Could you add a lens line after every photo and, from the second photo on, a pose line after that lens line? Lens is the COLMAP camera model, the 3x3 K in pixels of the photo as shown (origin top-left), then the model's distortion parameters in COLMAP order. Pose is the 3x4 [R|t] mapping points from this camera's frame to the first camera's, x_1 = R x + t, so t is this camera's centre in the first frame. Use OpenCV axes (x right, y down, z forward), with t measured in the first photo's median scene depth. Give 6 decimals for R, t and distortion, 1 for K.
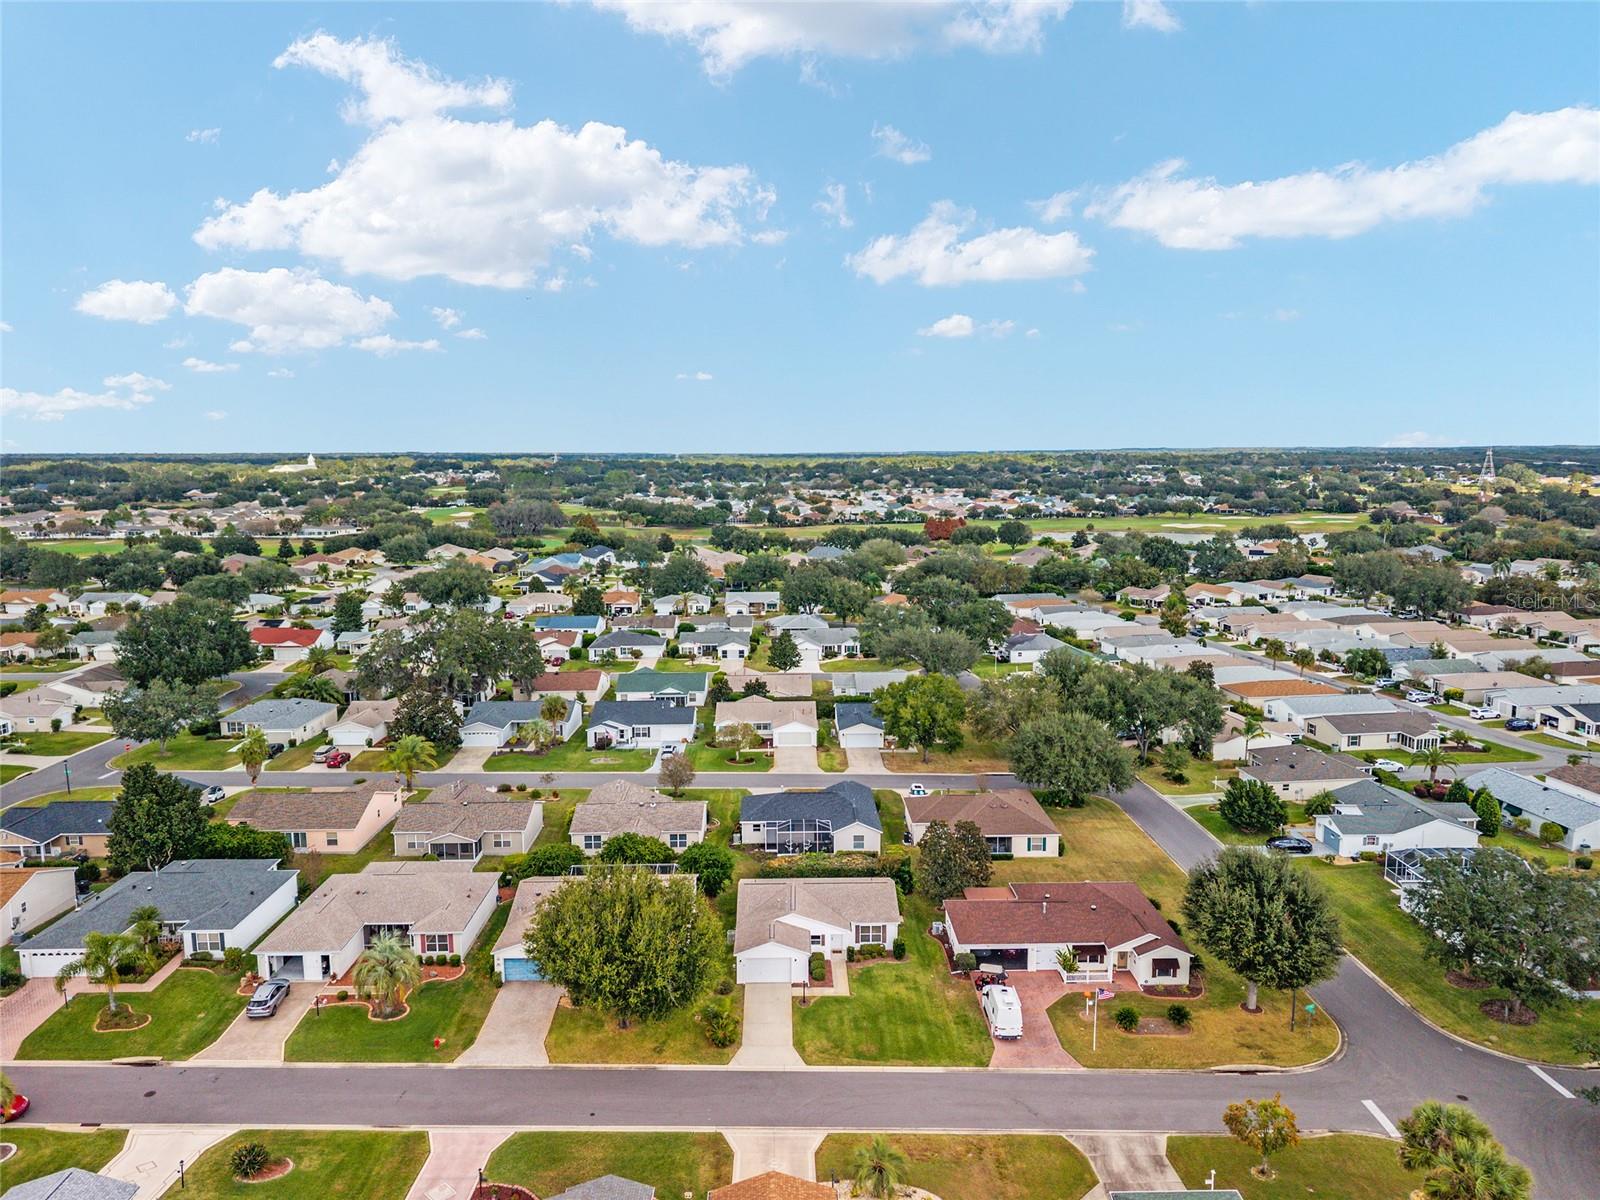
lens RADIAL K [[1047.5, 0, 798.3], [0, 1047.5, 655.3], [0, 0, 1]] dist [0.022081, -0.000441]
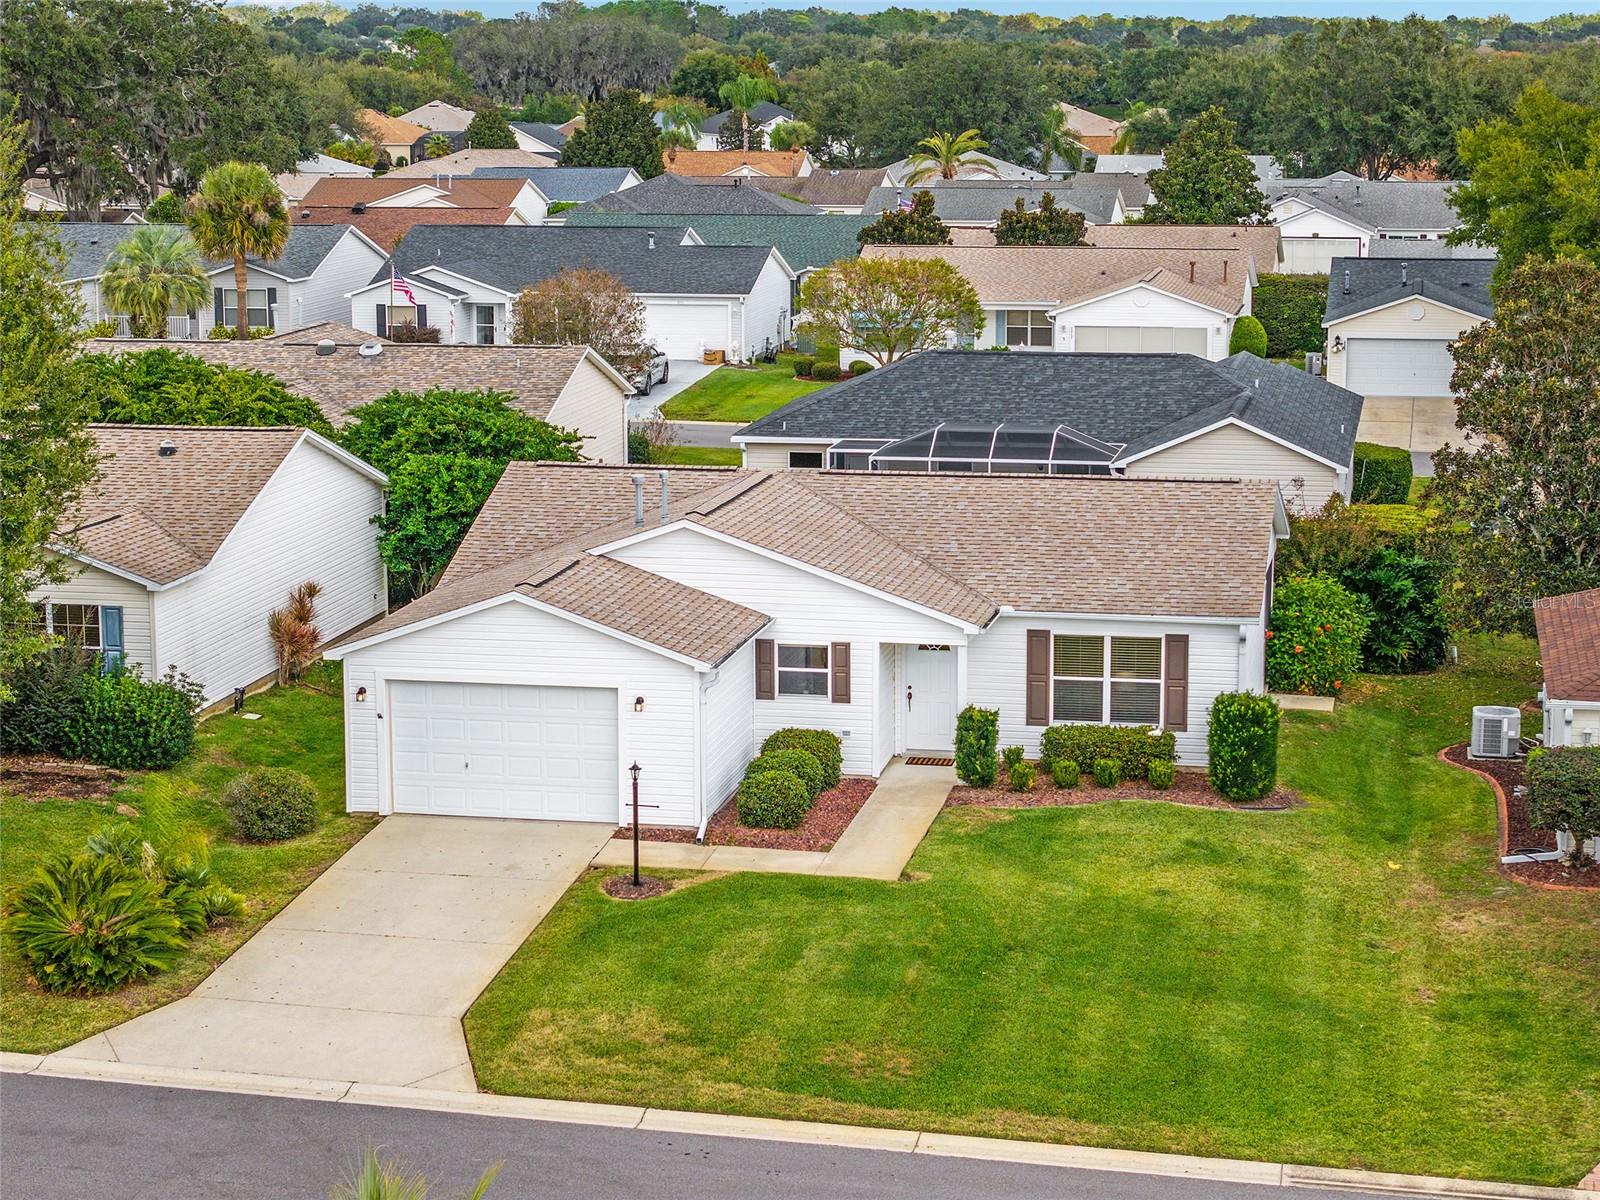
lens RADIAL K [[3216.8, 0, 800.0], [0, 3216.8, 600.0], [0, 0, 1]] dist [0.038261, 0.149793]
pose [[0.978000, 0.035291, -0.205597, 0.138402], [-0.036239, 0.999343, -0.000847, 0.259547], [0.205432, 0.008279, 0.978636, 0.417306]]
